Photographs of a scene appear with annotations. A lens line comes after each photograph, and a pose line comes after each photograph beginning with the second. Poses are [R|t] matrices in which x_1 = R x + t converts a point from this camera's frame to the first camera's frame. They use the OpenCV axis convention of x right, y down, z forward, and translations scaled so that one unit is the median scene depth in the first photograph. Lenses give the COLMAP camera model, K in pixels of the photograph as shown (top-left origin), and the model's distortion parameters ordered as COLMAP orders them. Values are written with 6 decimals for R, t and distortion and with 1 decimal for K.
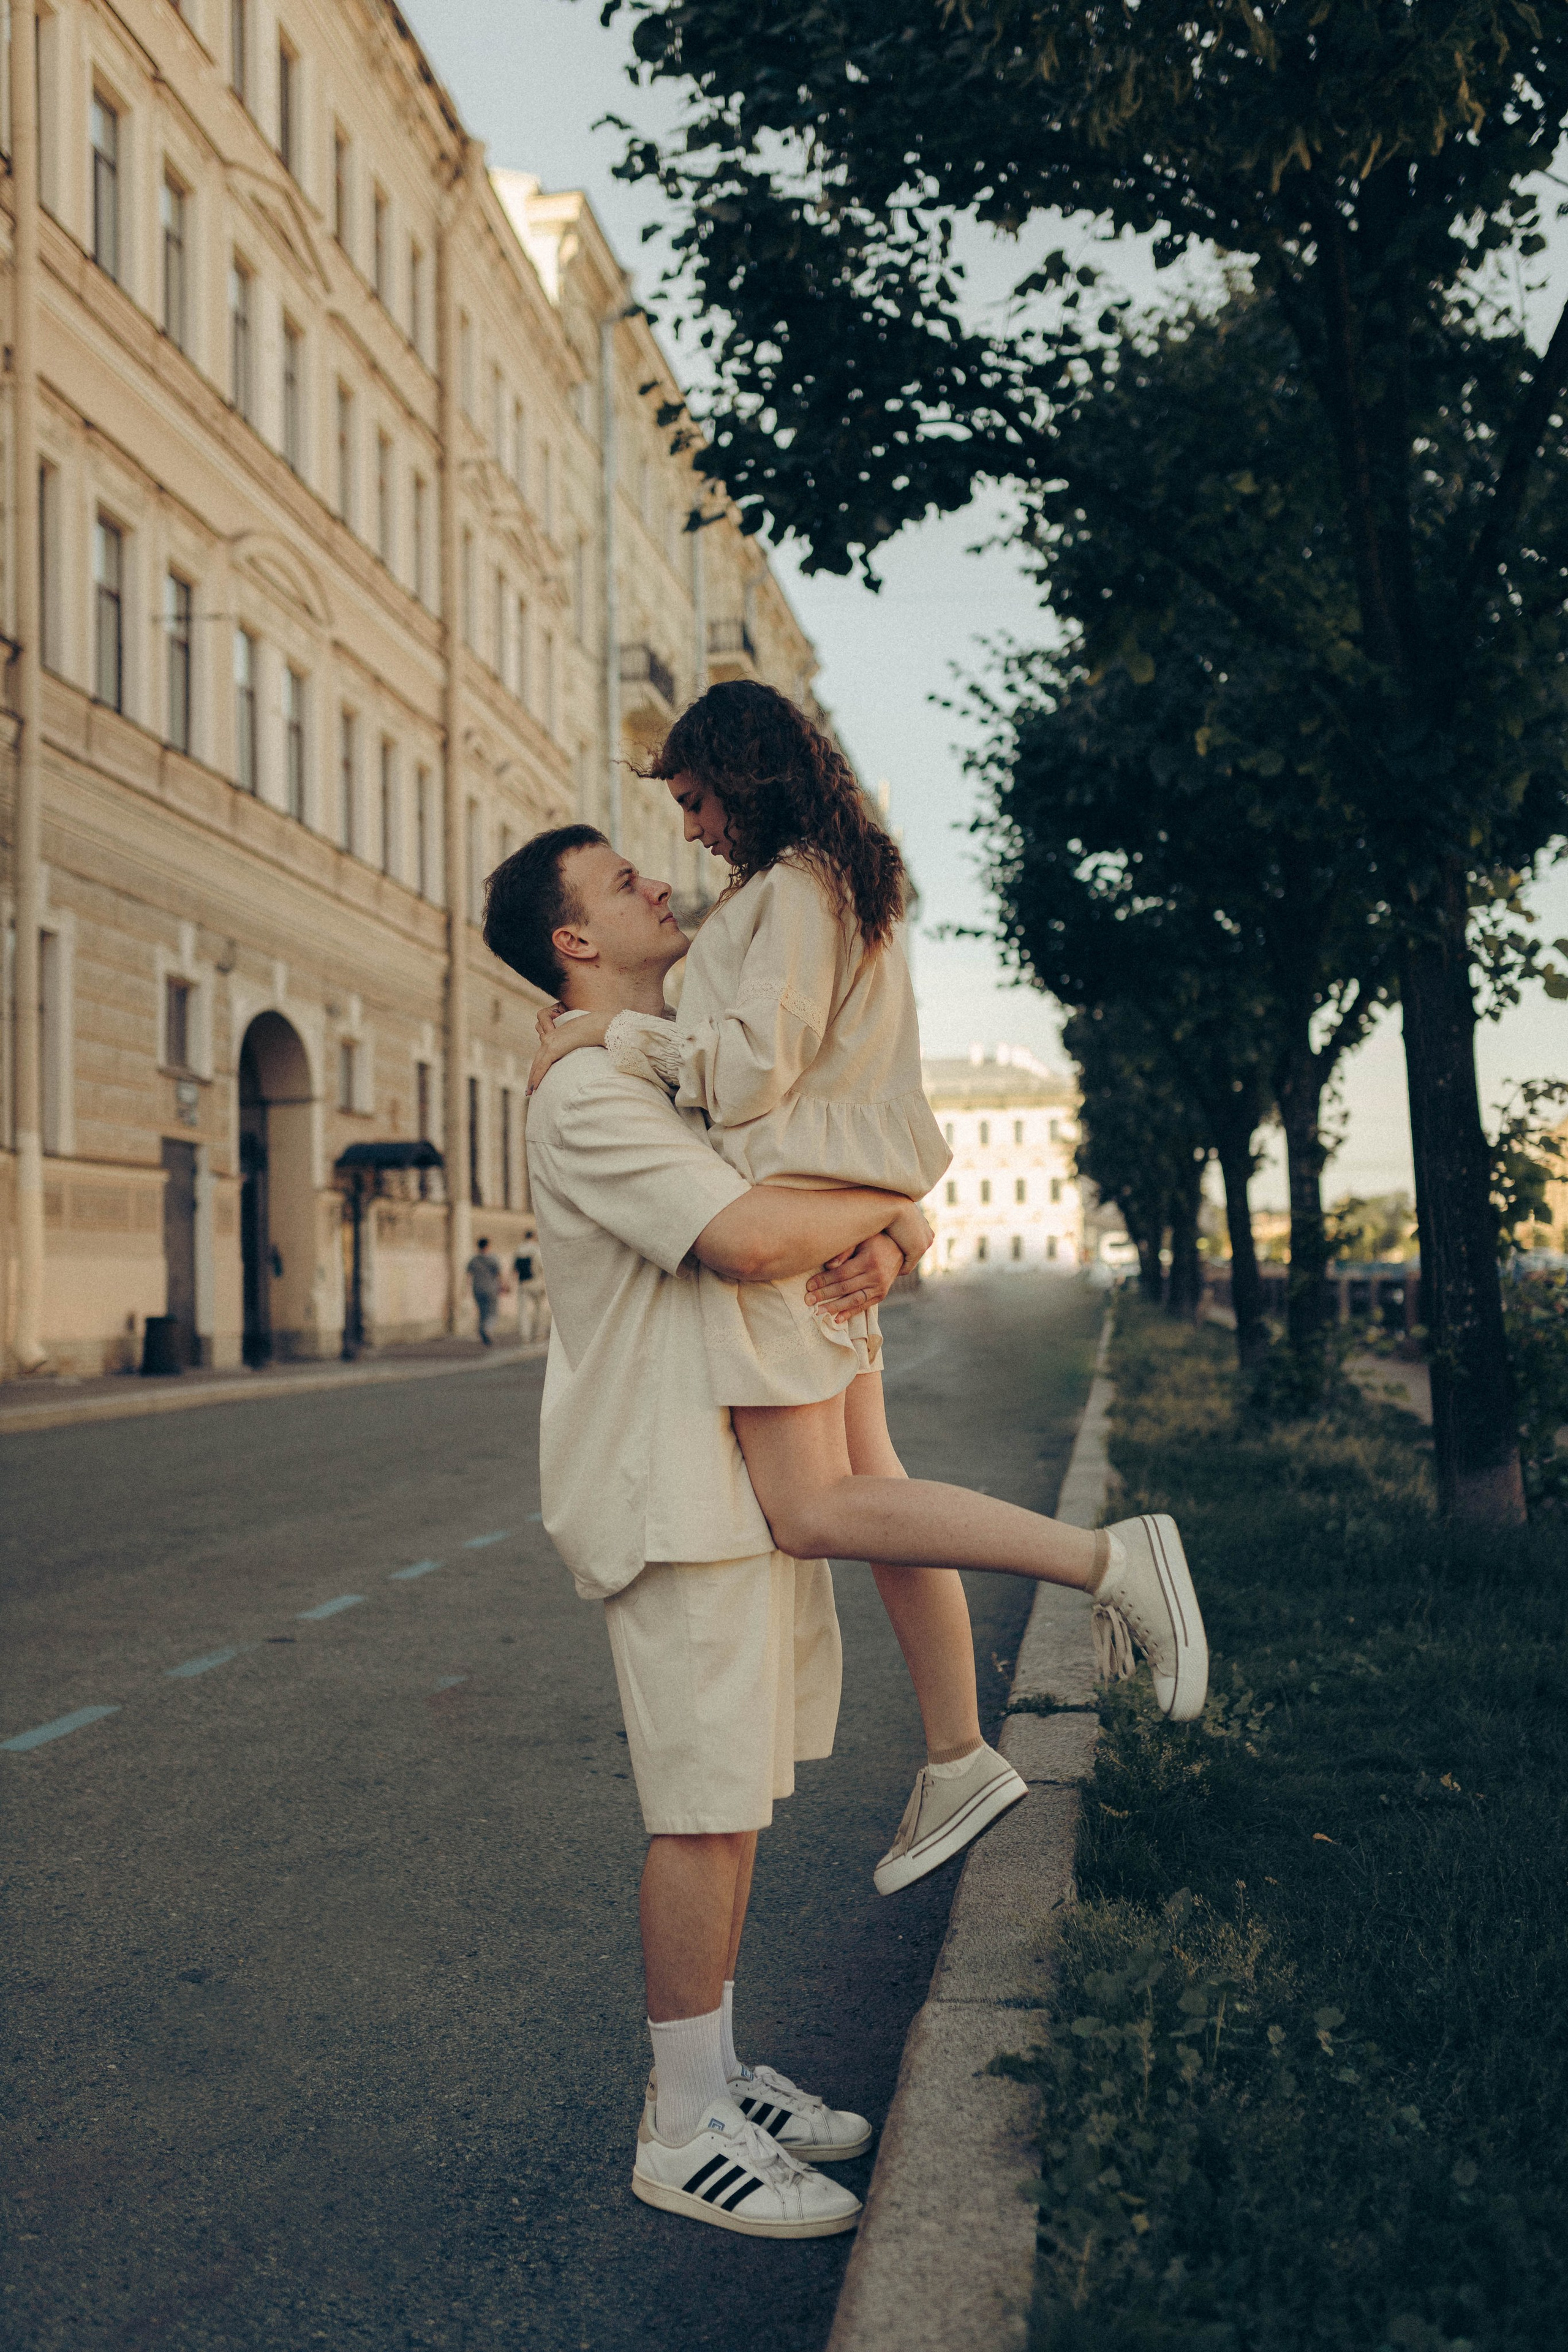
lens RADIAL K [[2363.1, 0, 791.5], [0, 2363.1, 1169.7], [0, 0, 1]] dist [-0.002002, 0.000000]
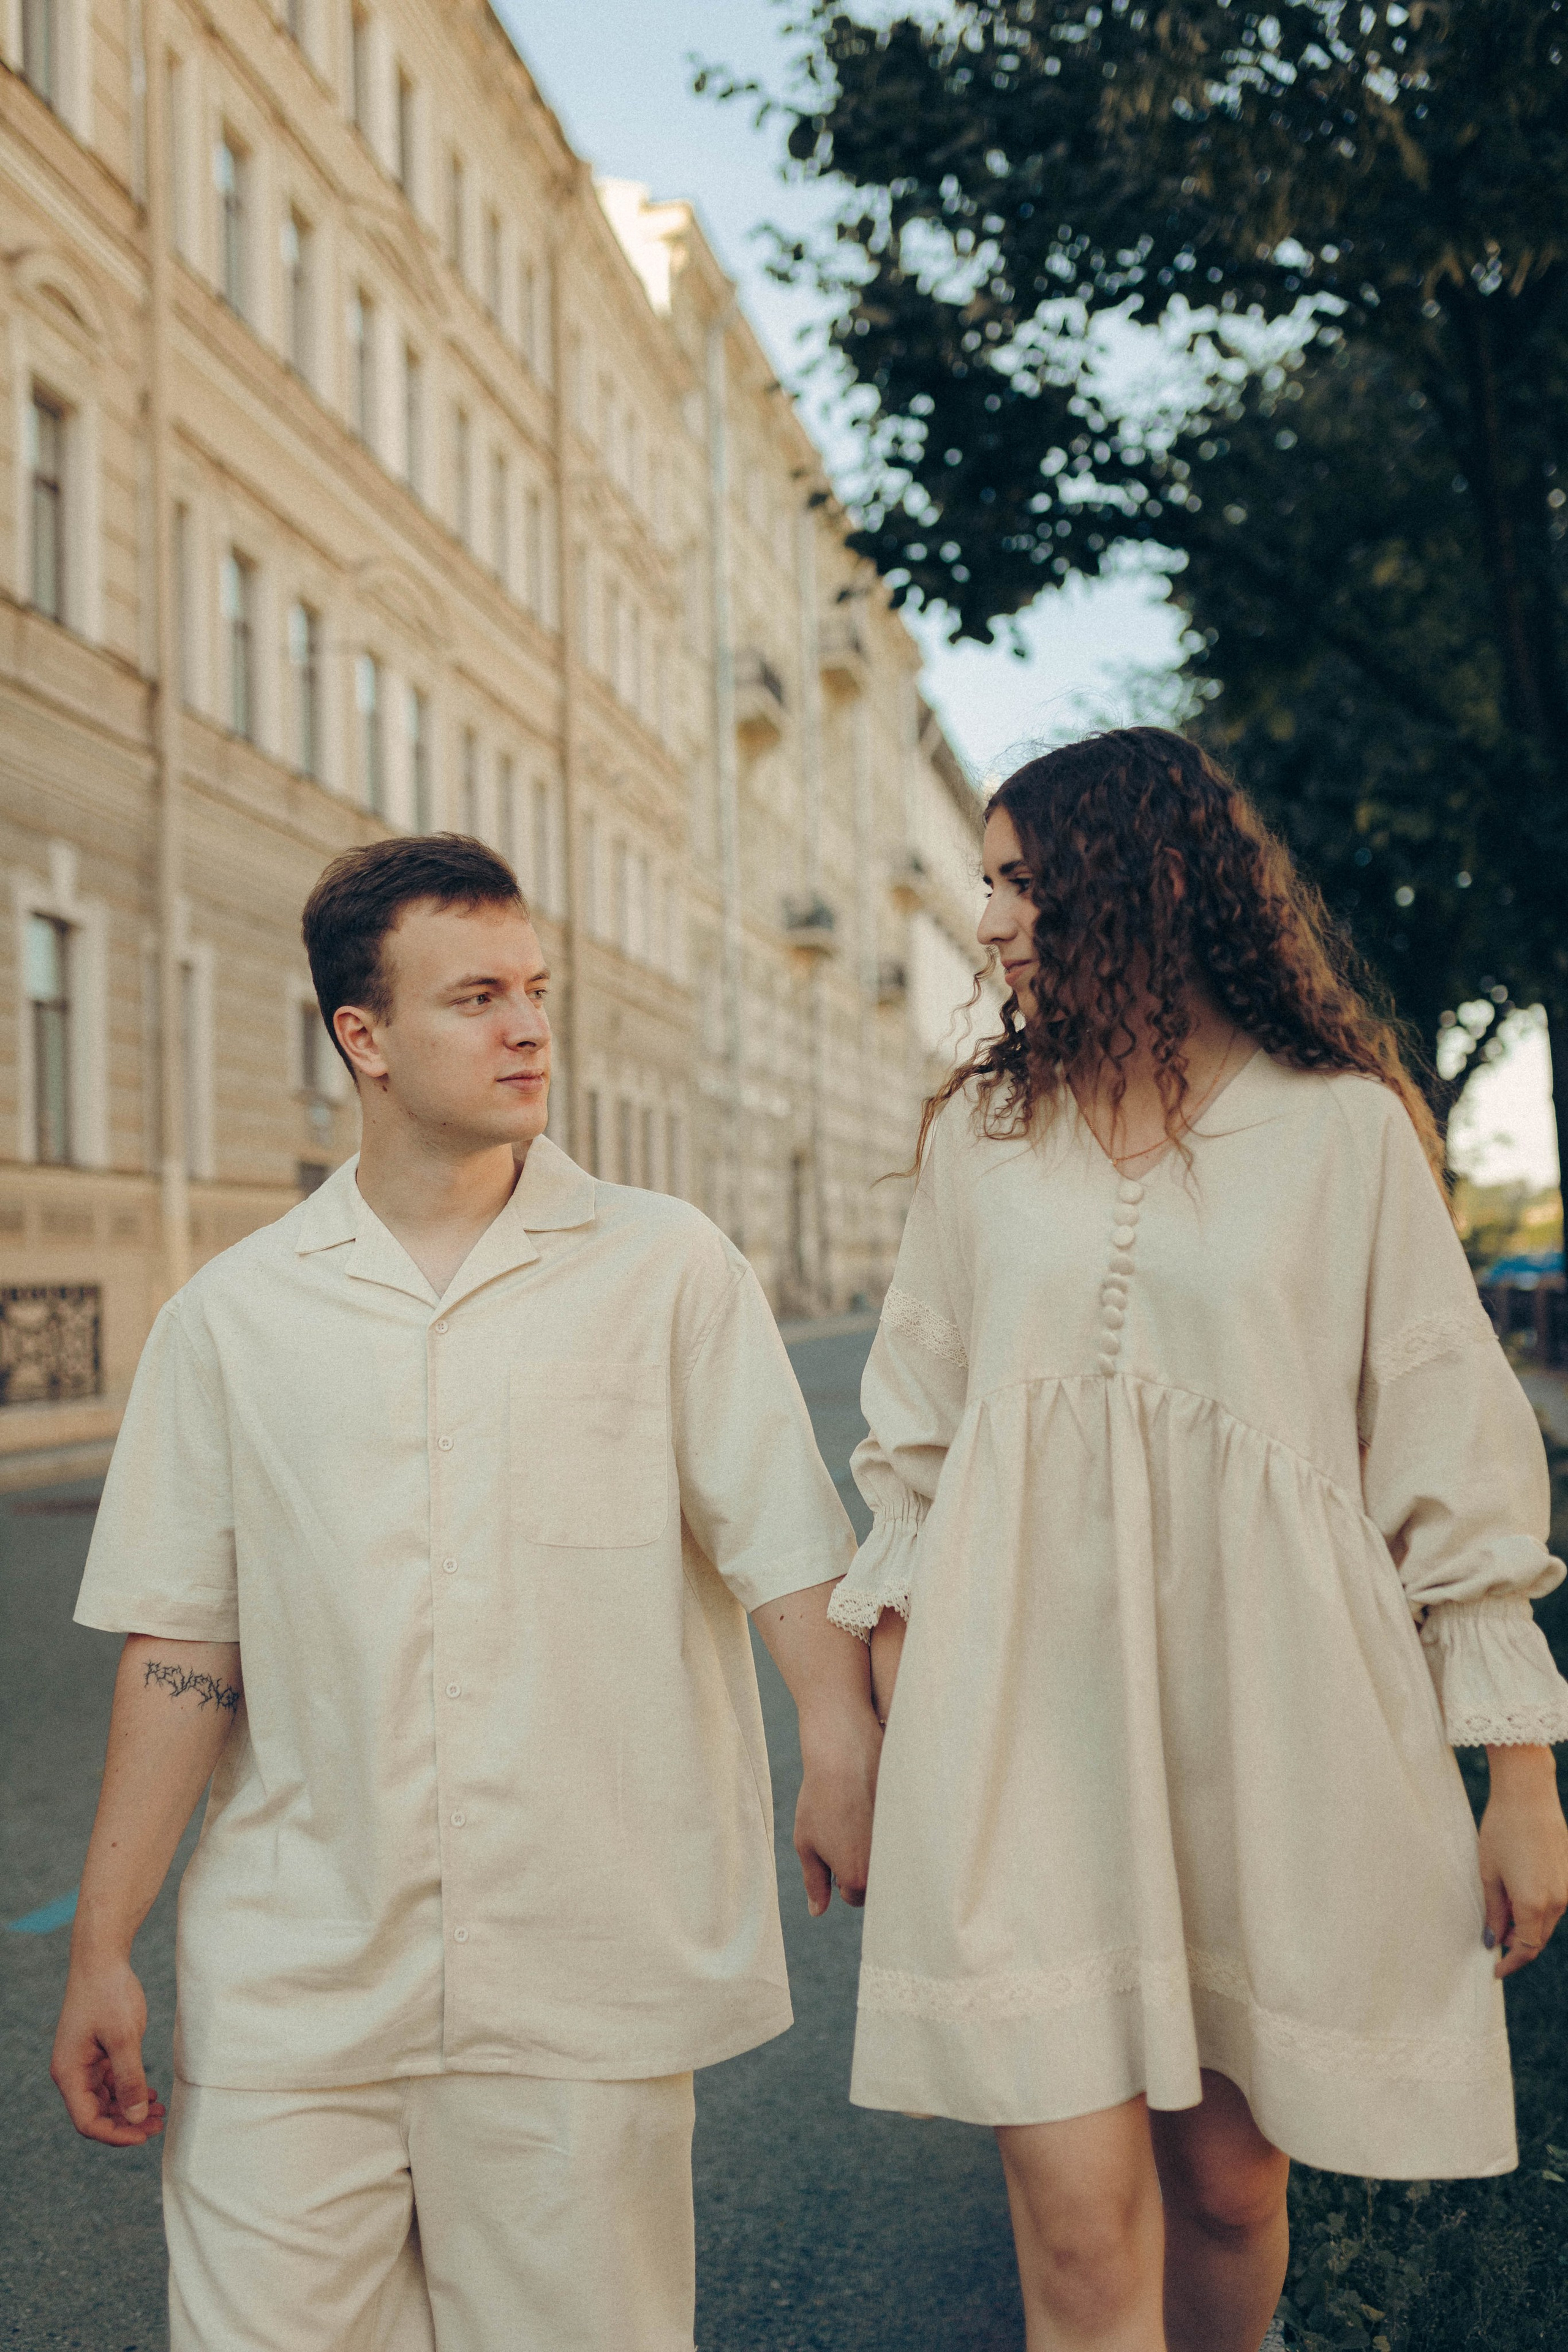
lens RADIAL K [[2363.1, 0, 773.3], [0, 2363.1, 1195.6], [0, 0, 1]] dist [-0.002002, 0.000000]
pose [[0.998519, -0.010343, -0.053403, -0.006589], [0.011123, 0.999836, 0.014326, -0.010283], [0.053246, -0.014898, 0.998470, -0.010580]]
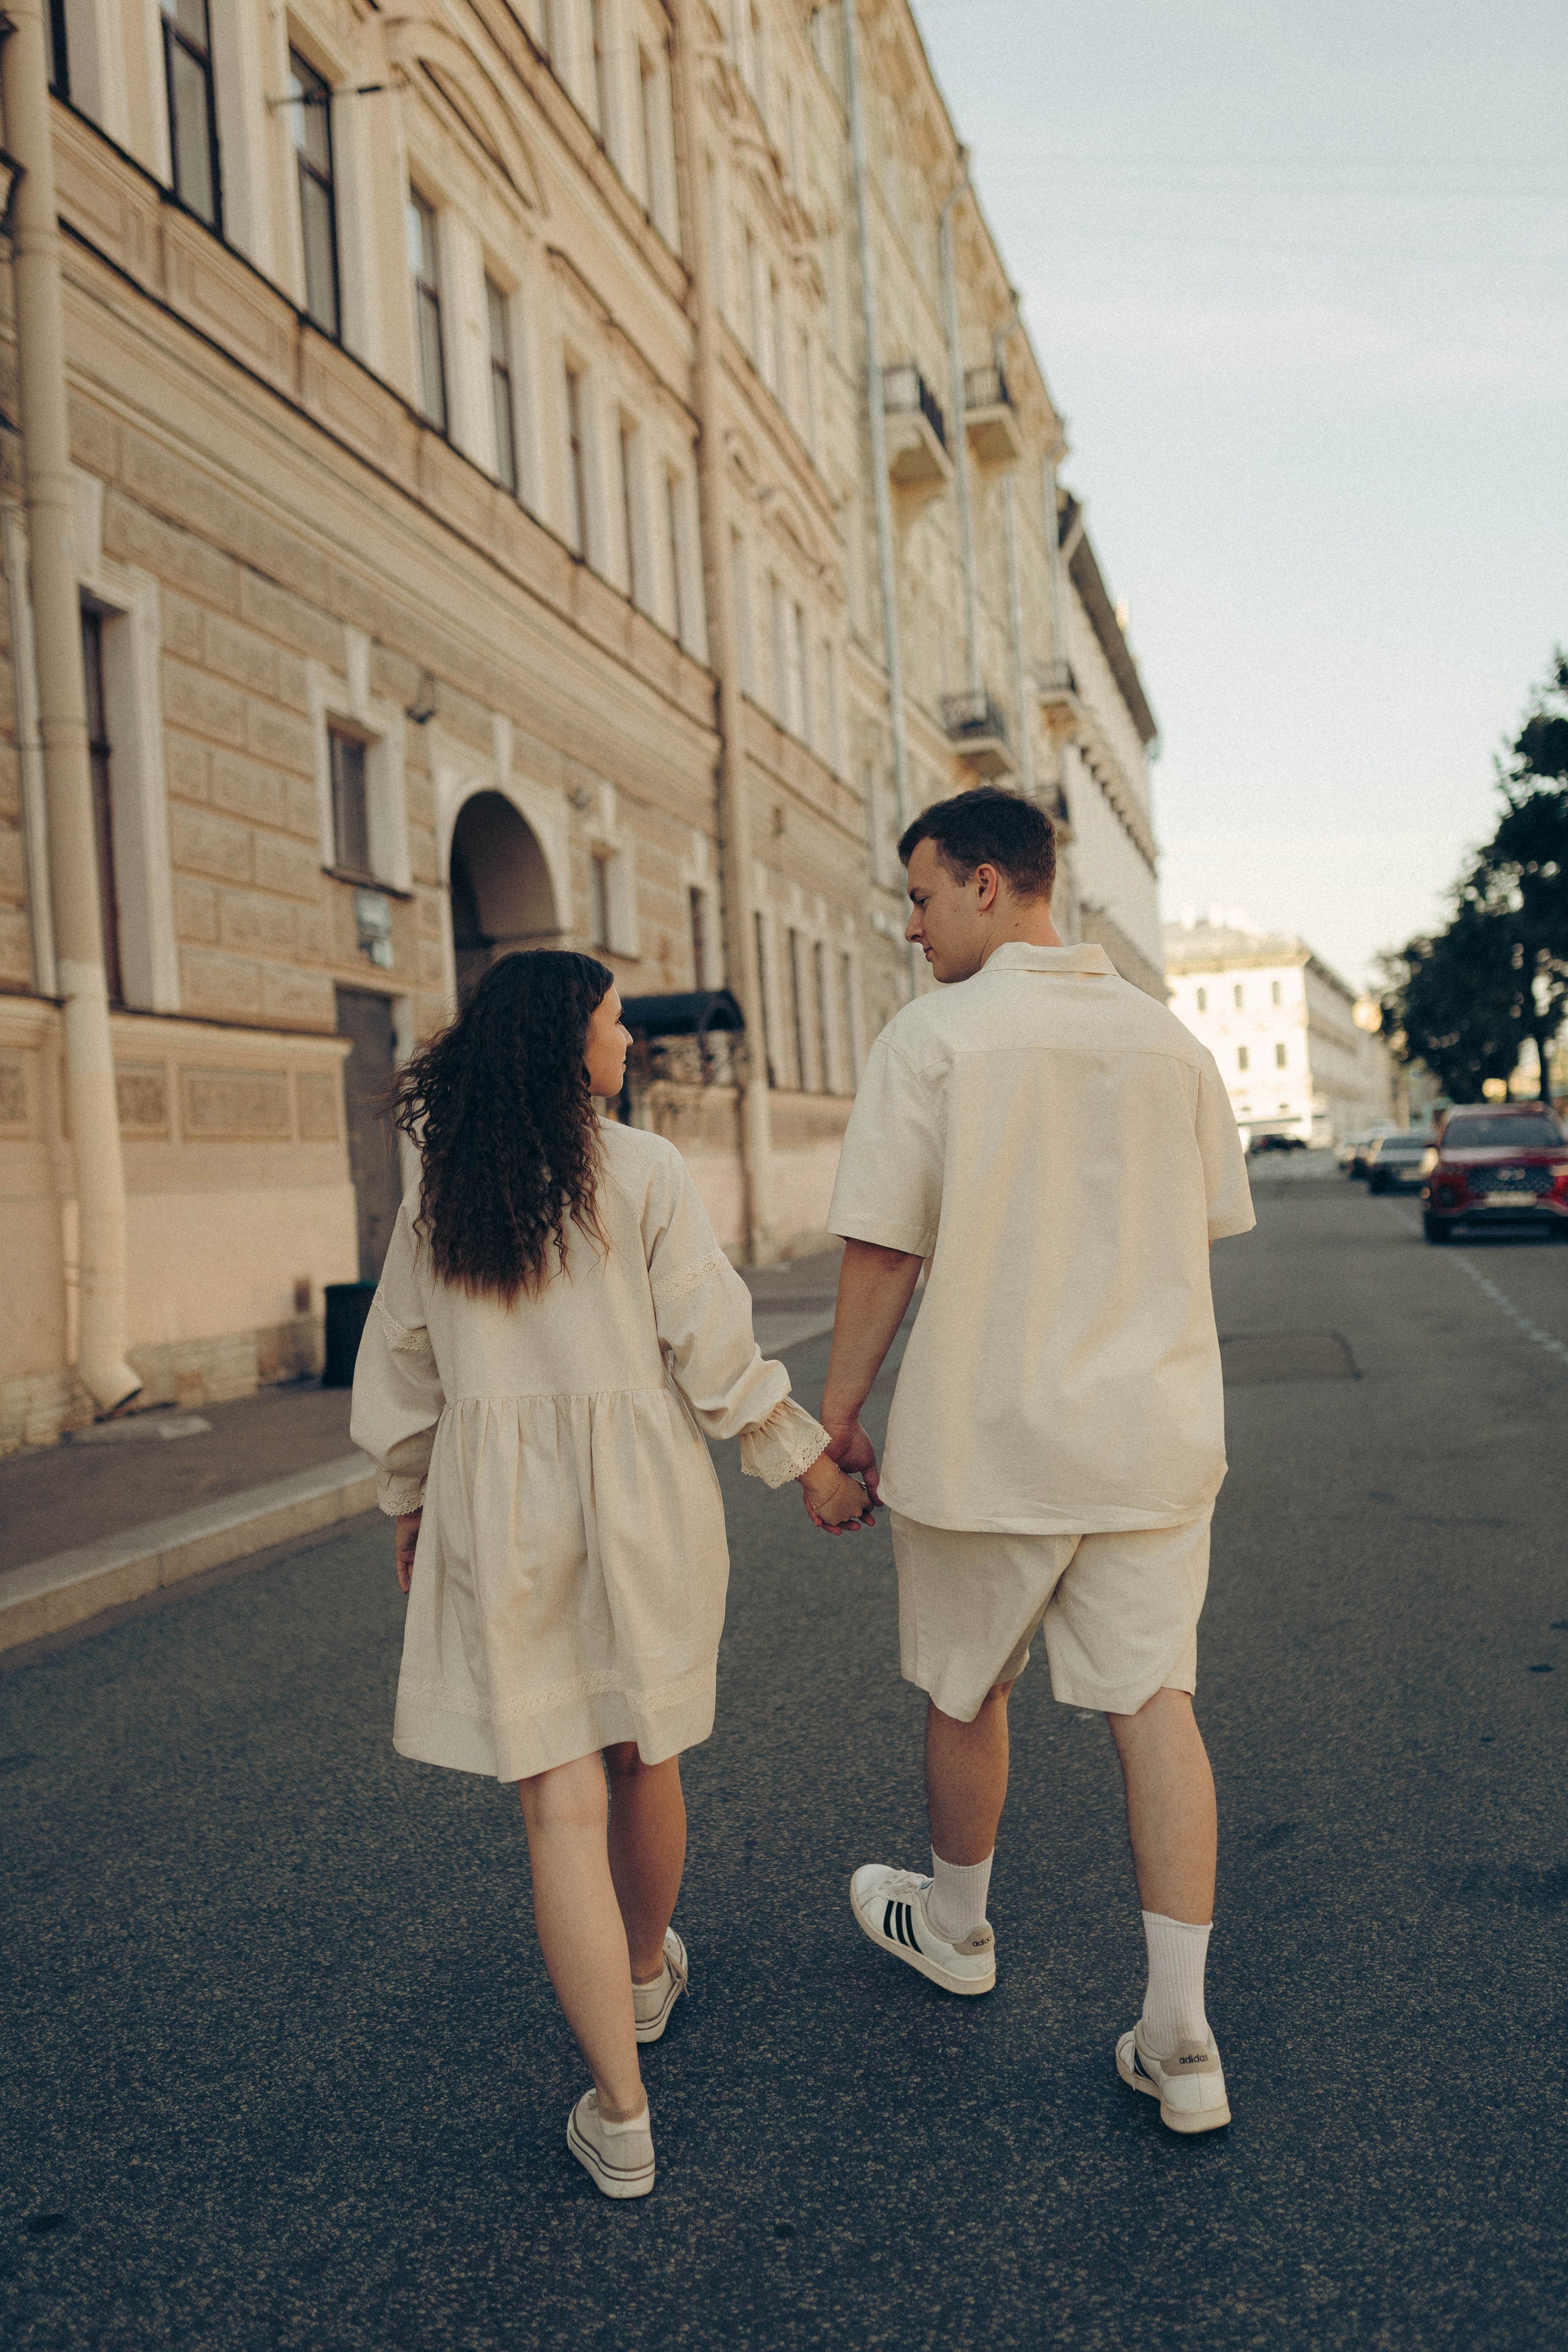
lens RADIAL K [[2363.1, 0, 779.6], [0, 2363.1, 1176.3], [0, 0, 1]] dist [-0.002002, 0.000000]
pose [[0.995266, -0.047727, -0.084666, -0.106543], [0.051908, 0.997503, 0.047884, 0.012333], [0.082170, -0.052053, 0.995258, 0.412073]]
